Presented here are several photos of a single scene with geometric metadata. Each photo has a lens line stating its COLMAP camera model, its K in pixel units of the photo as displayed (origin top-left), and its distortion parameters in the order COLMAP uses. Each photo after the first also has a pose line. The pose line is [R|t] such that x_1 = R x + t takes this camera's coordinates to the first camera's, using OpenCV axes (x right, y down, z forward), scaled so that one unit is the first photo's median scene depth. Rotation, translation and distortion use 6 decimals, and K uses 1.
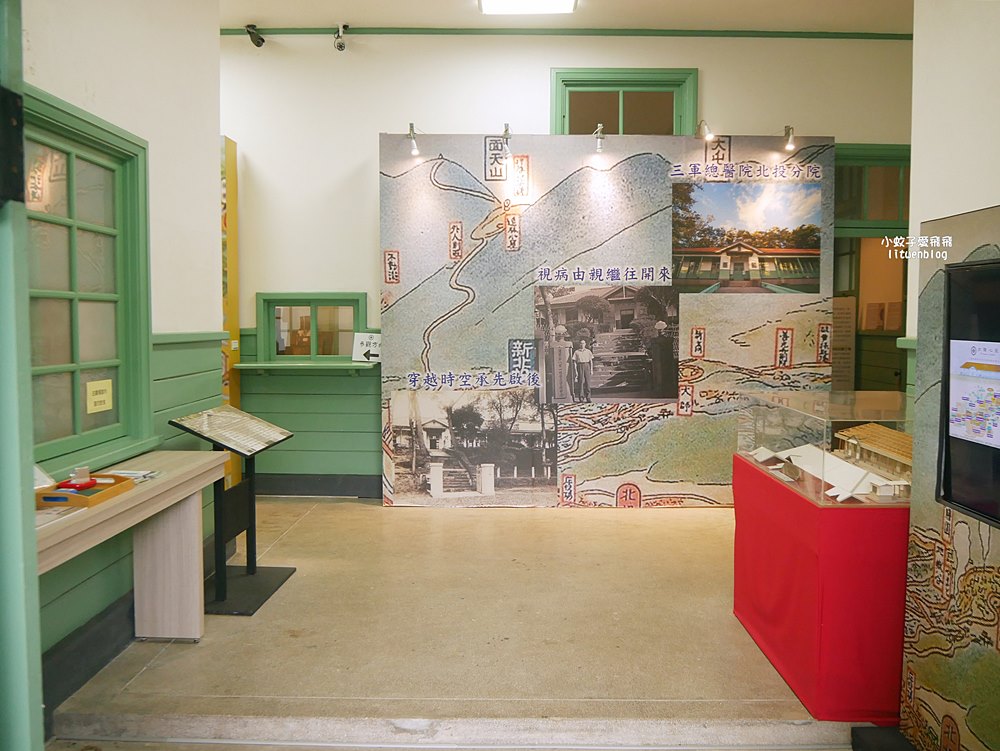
lens RADIAL K [[844.5, 0, 498.6], [0, 844.5, 372.8], [0, 0, 1]] dist [-0.046322, 0.017861]
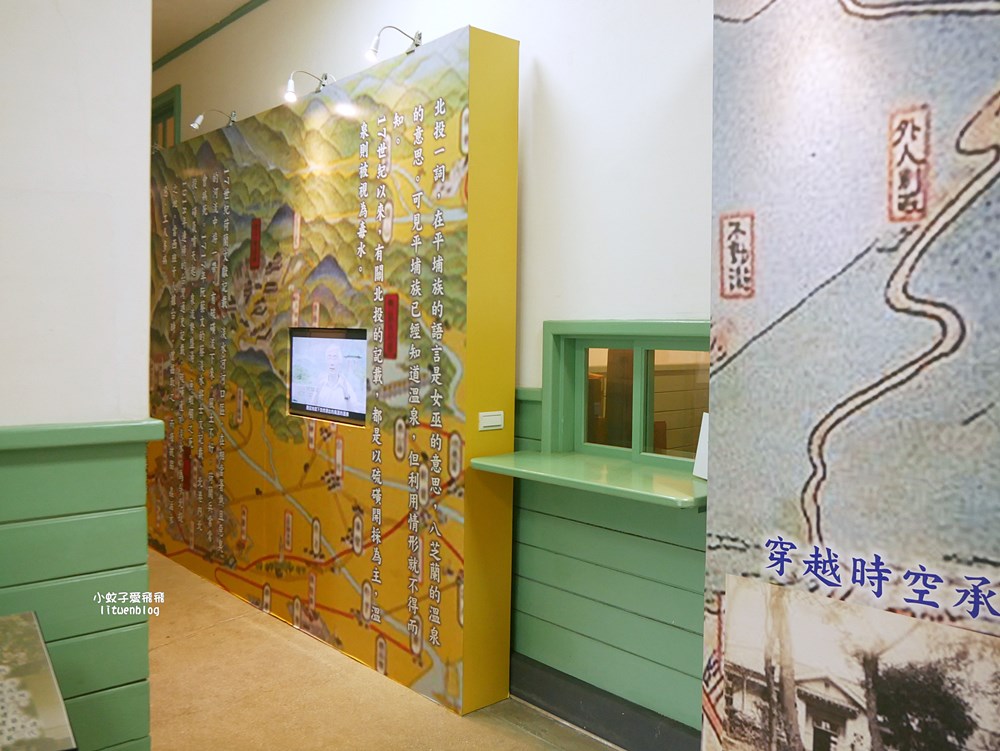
lens RADIAL K [[844.5, 0, 501.9], [0, 844.5, 378.1], [0, 0, 1]] dist [-0.046322, 0.017861]
pose [[0.680754, 0.044534, -0.731158, 0.082714], [-0.047326, 0.998739, 0.016768, -0.070704], [0.730982, 0.023187, 0.682003, 0.656778]]
